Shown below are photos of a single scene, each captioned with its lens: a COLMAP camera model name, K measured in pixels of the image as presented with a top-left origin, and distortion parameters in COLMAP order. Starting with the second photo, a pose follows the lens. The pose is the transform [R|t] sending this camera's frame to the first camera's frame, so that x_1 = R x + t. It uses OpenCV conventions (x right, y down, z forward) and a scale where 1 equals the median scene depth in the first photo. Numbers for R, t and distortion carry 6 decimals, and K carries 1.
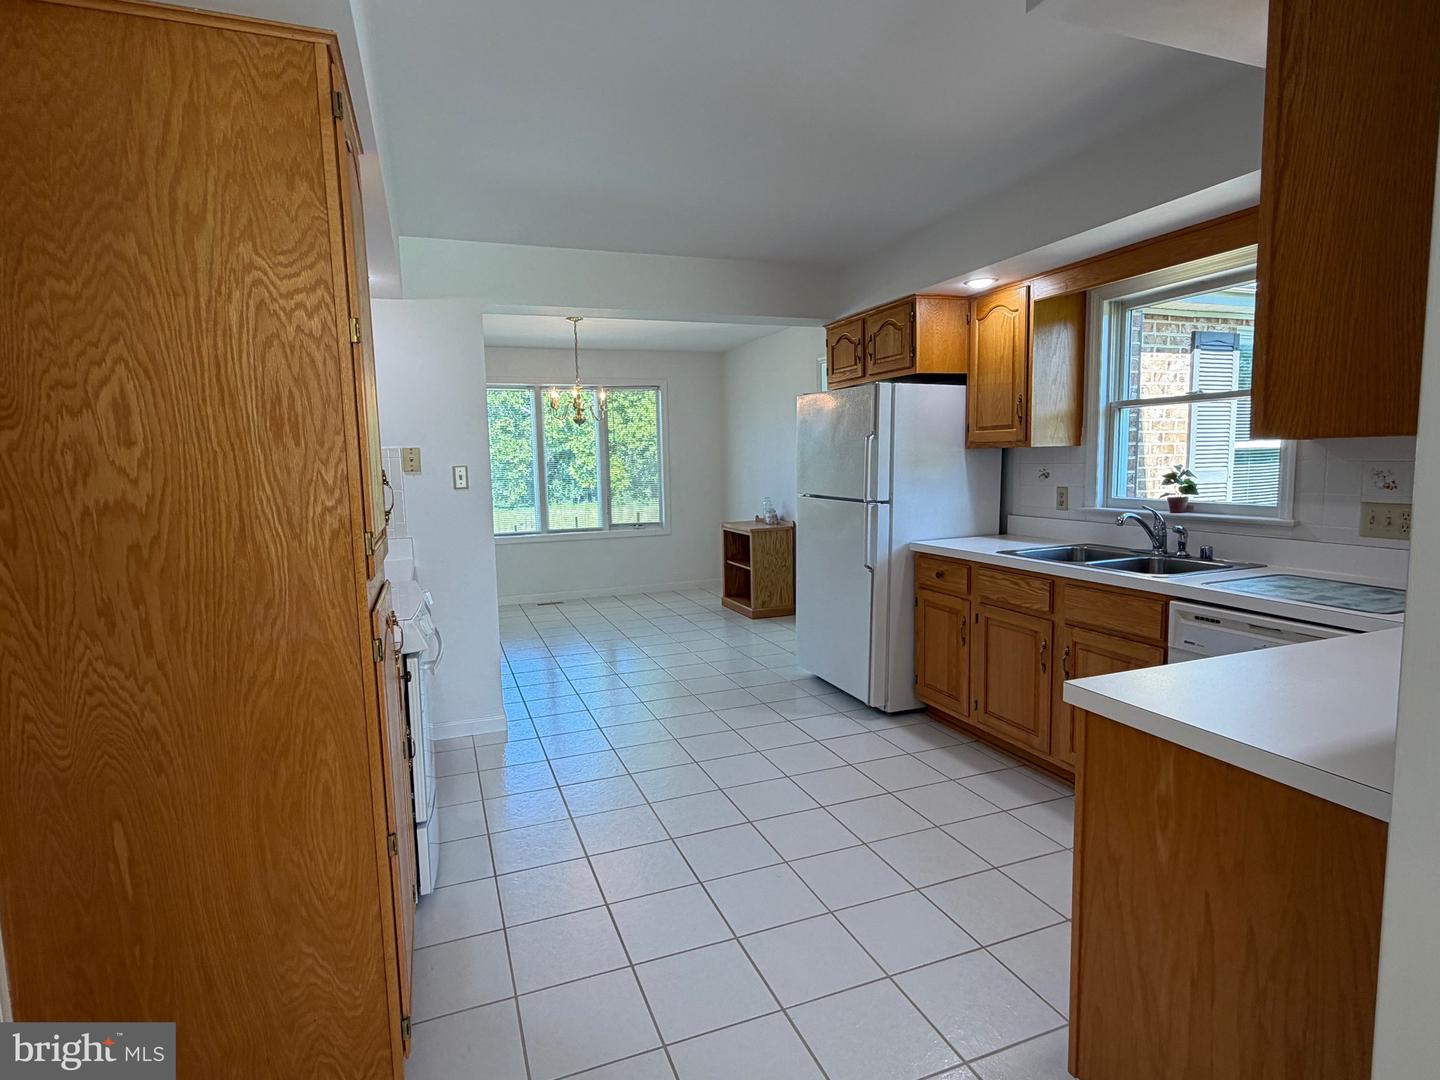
lens RADIAL K [[760.3, 0, 720.4], [0, 760.3, 539.4], [0, 0, 1]] dist [-0.006413, -0.000150]
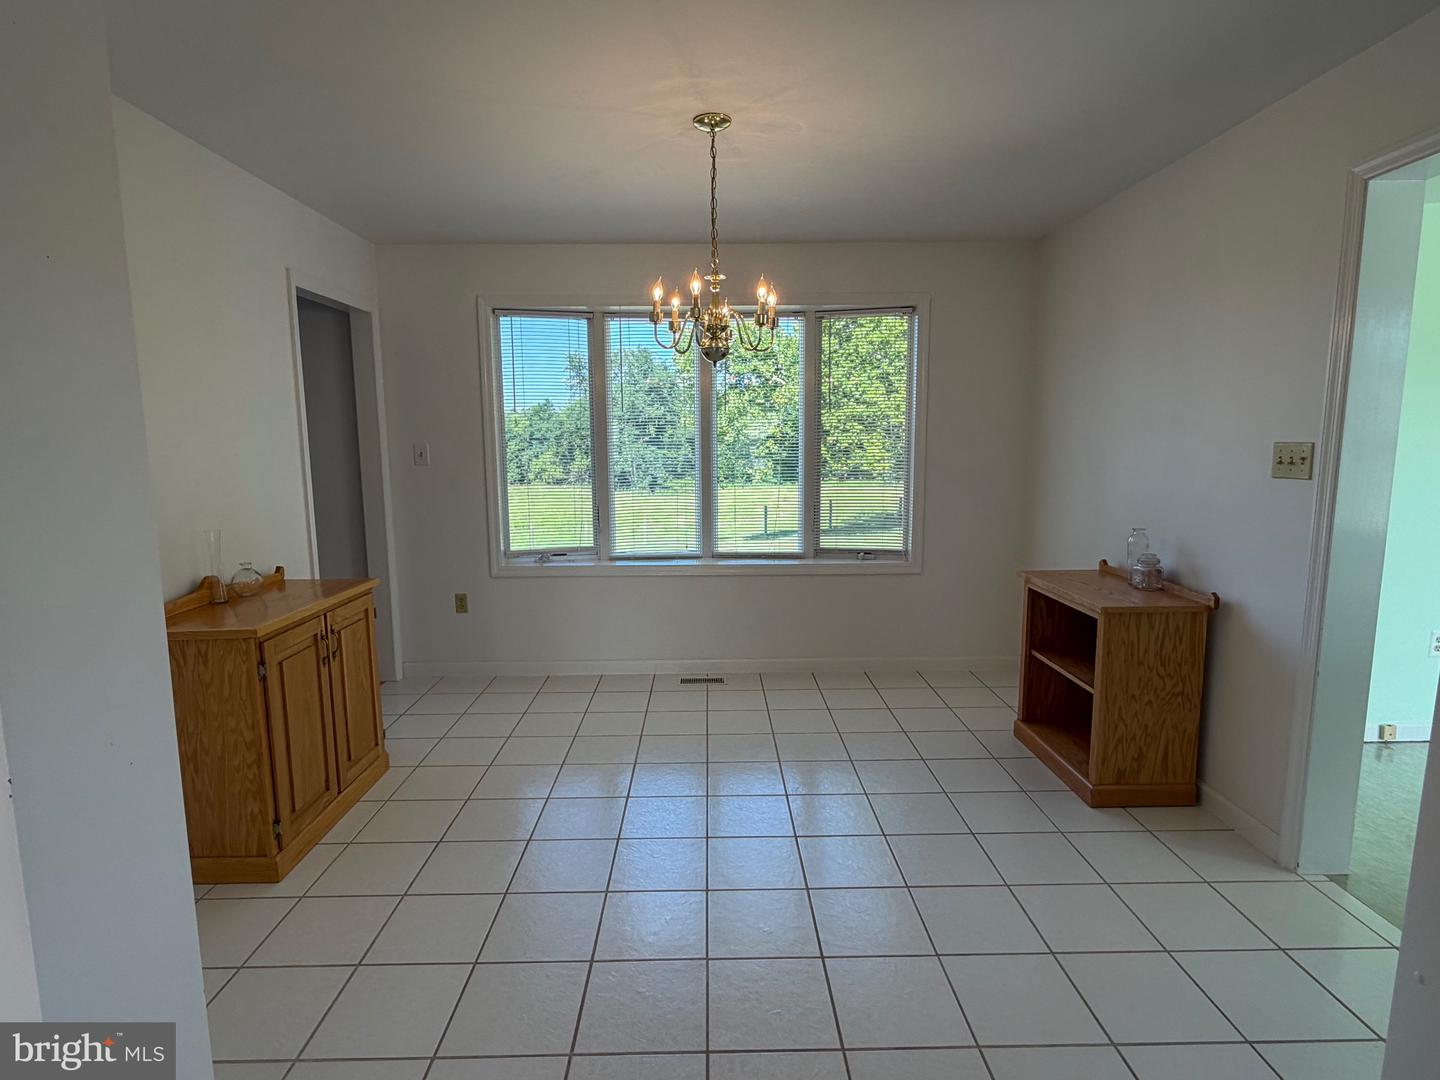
lens RADIAL K [[760.3, 0, 718.2], [0, 760.3, 540.7], [0, 0, 1]] dist [-0.006413, -0.000150]
pose [[0.938817, 0.058528, -0.339407, -0.019816], [-0.047325, 0.998030, 0.041201, -0.054431], [0.341150, -0.022618, 0.939737, 0.485710]]
